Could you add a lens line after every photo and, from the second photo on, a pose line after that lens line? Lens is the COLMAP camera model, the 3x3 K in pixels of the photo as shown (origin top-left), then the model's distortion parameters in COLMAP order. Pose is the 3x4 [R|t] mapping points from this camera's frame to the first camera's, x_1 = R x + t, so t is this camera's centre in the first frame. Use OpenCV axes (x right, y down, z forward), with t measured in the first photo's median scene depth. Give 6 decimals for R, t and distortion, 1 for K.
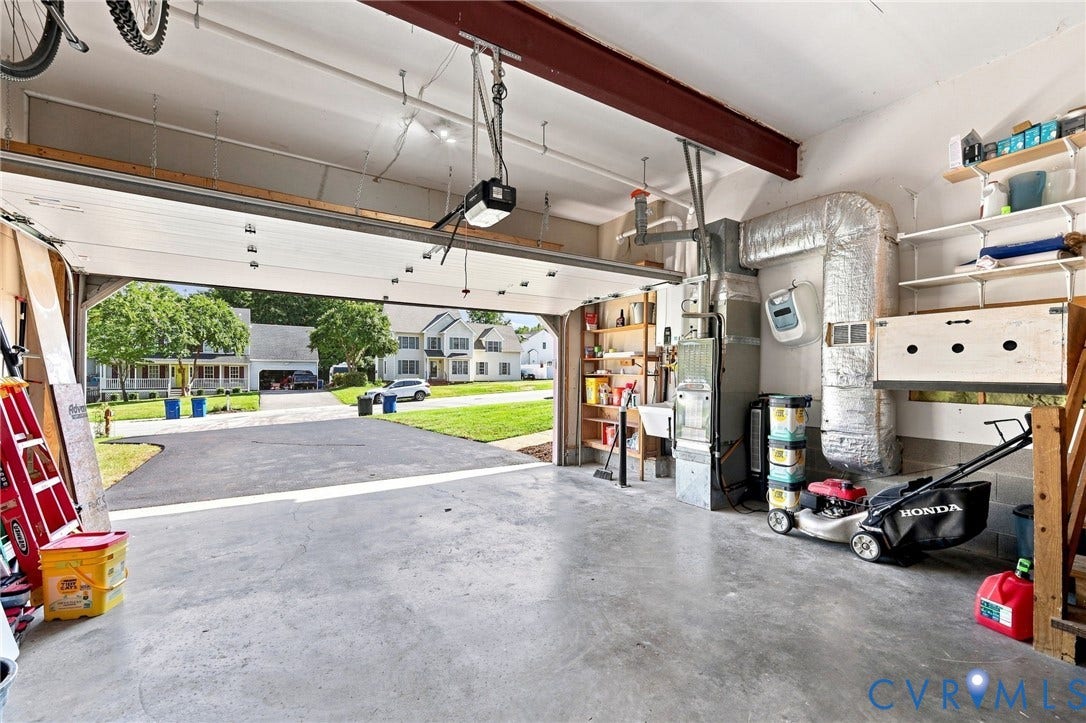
lens RADIAL K [[445.3, 0, 543.0], [0, 445.3, 368.3], [0, 0, 1]] dist [-0.009278, 0.000001]
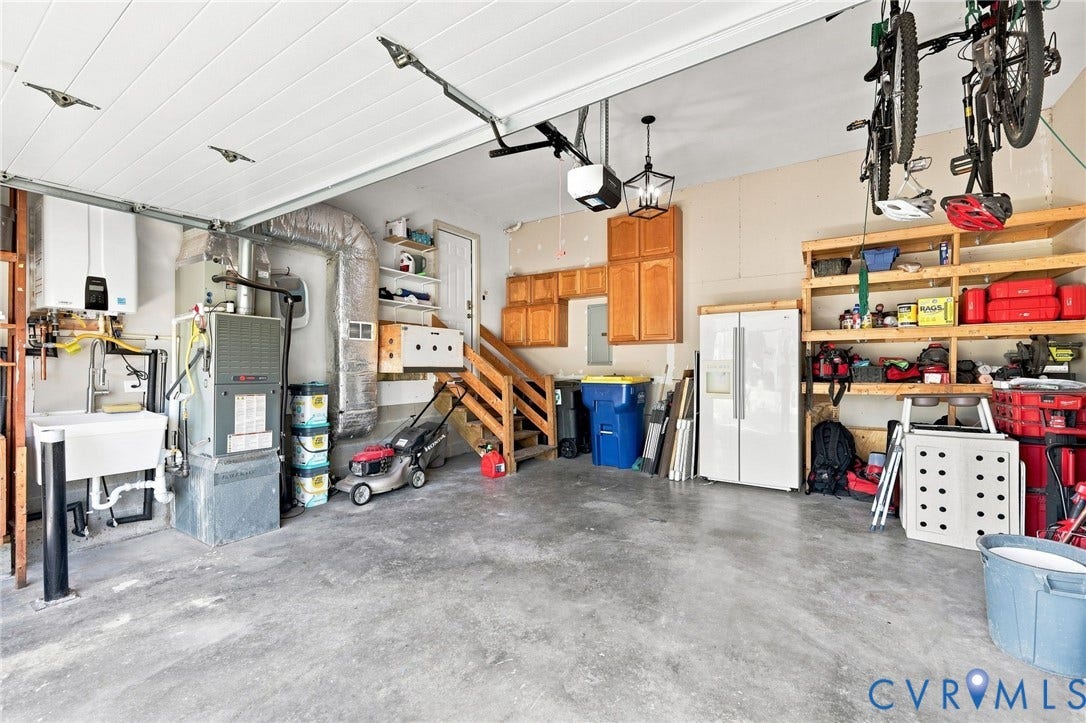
lens RADIAL K [[445.3, 0, 543.0], [0, 445.3, 368.3], [0, 0, 1]] dist [-0.009278, 0.000001]
pose [[-0.432661, -0.010241, 0.901499, -0.762269], [-0.011795, 0.999914, 0.005699, 0.017632], [-0.901480, -0.008167, -0.432745, 1.220999]]
